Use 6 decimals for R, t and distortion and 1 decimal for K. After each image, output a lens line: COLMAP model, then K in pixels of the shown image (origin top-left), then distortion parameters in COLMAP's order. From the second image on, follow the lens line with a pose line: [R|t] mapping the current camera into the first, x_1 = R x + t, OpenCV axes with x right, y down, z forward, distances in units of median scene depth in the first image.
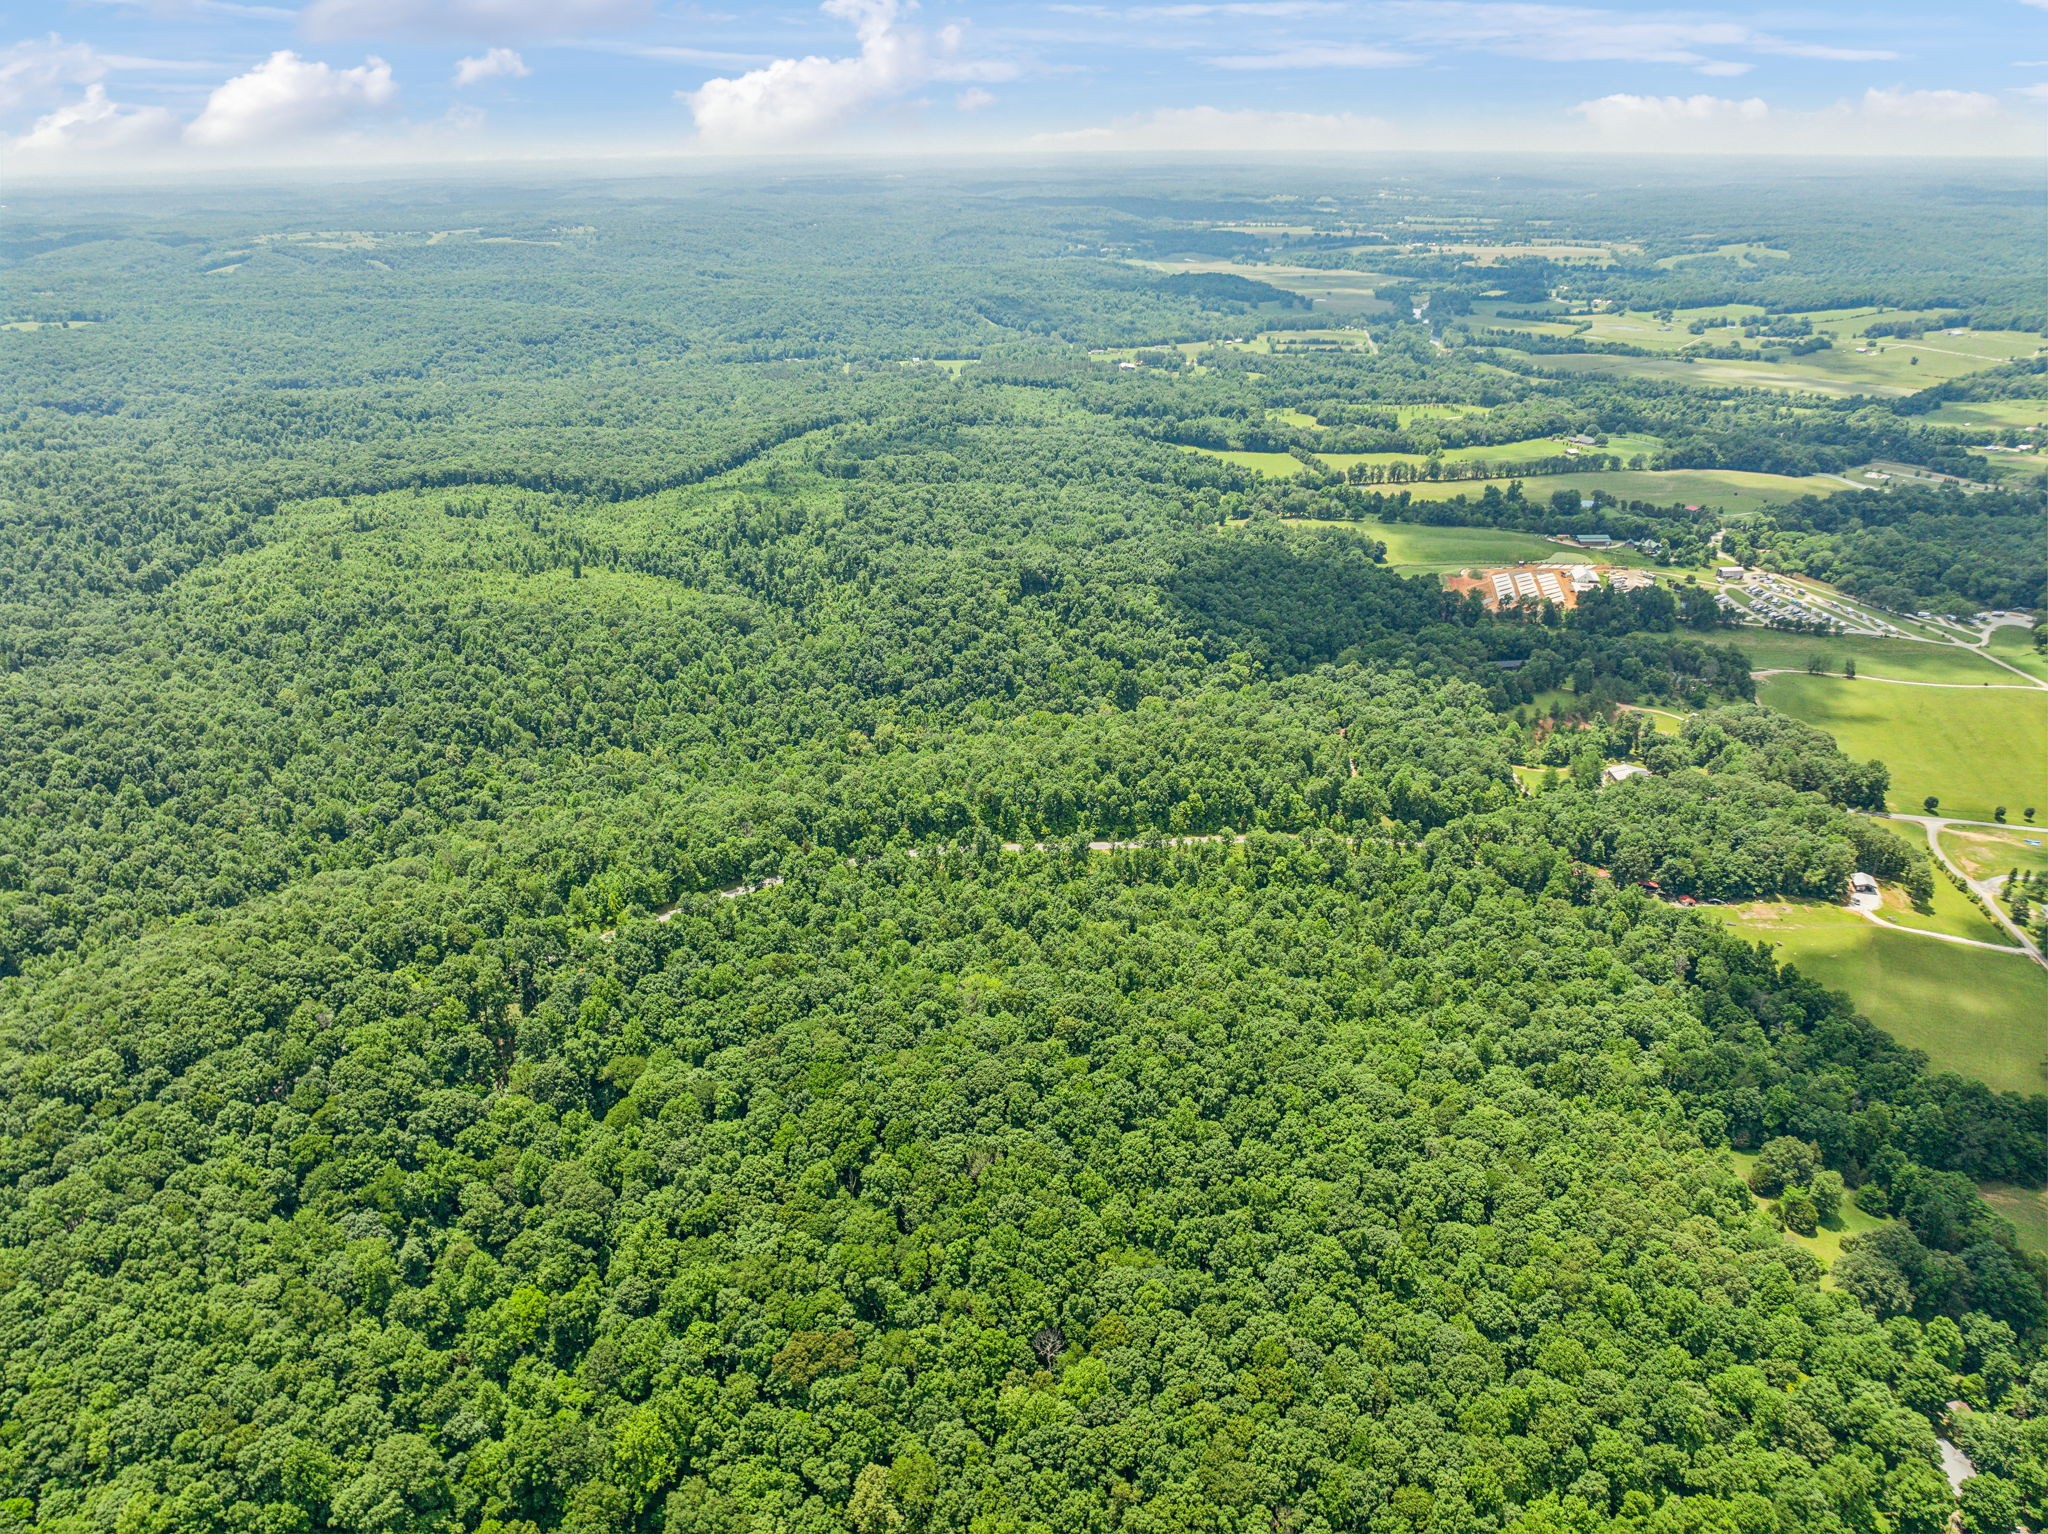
lens RADIAL K [[1455.5, 0, 1024.0], [0, 1455.5, 767.0], [0, 0, 1]] dist [-0.038441, 0.003943]
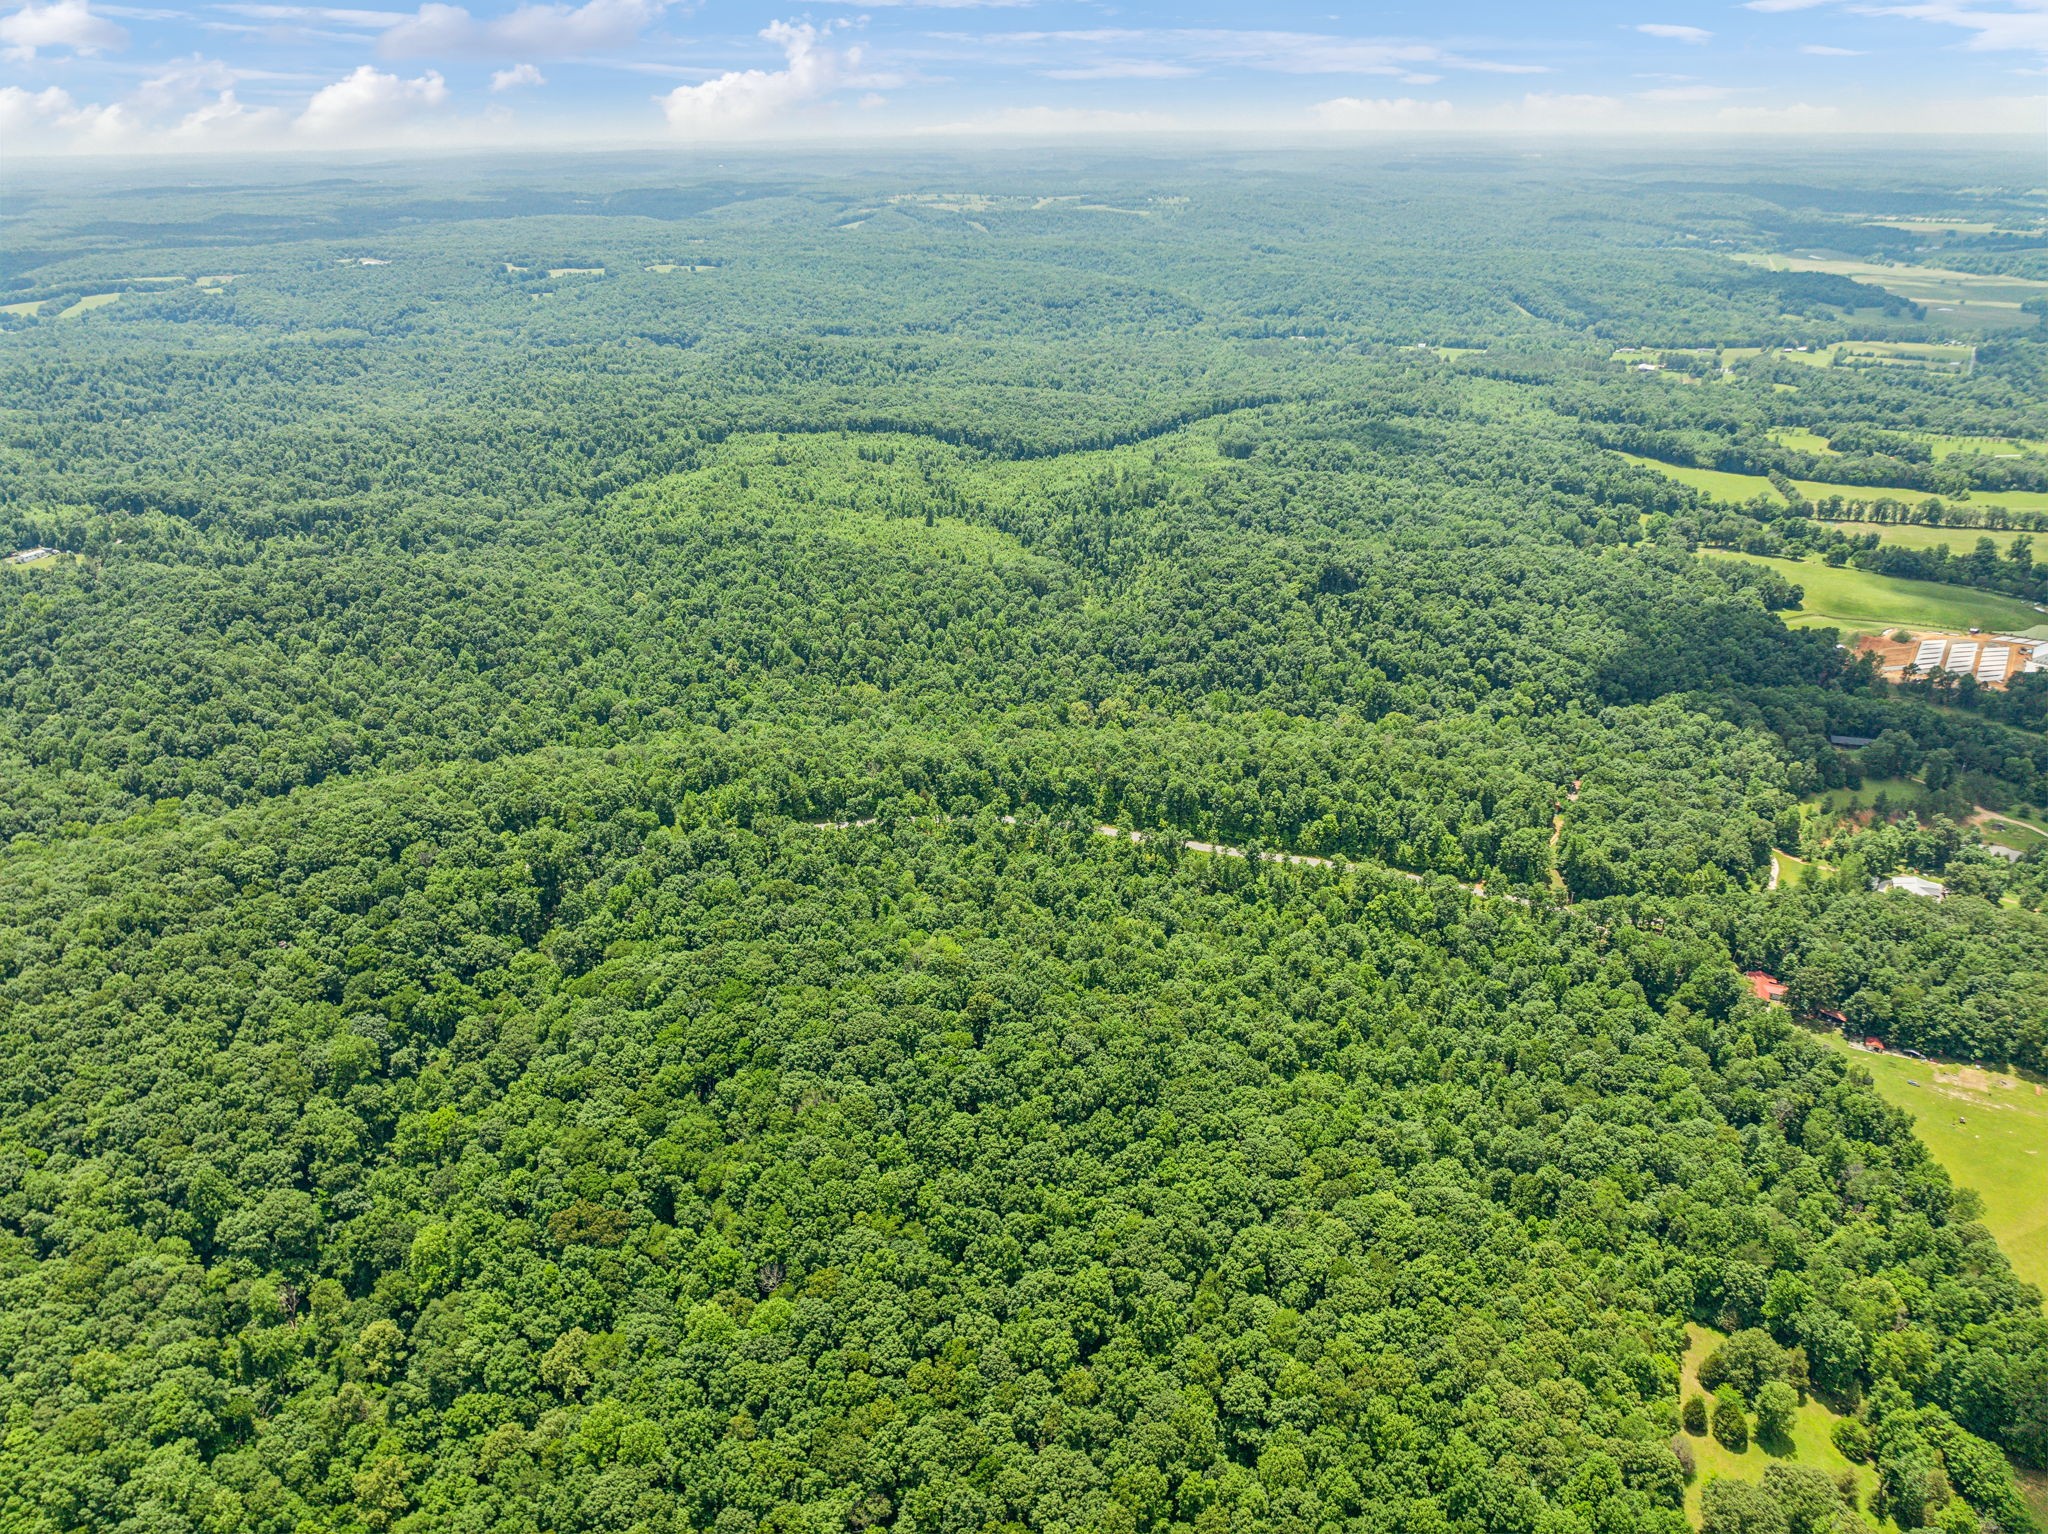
lens RADIAL K [[1455.5, 0, 1024.0], [0, 1455.5, 767.0], [0, 0, 1]] dist [-0.038441, 0.003943]
pose [[0.914674, 0.165341, -0.368828, 0.164793], [-0.159598, 0.986098, 0.046259, -0.014163], [0.371349, 0.016552, 0.928346, 0.028342]]
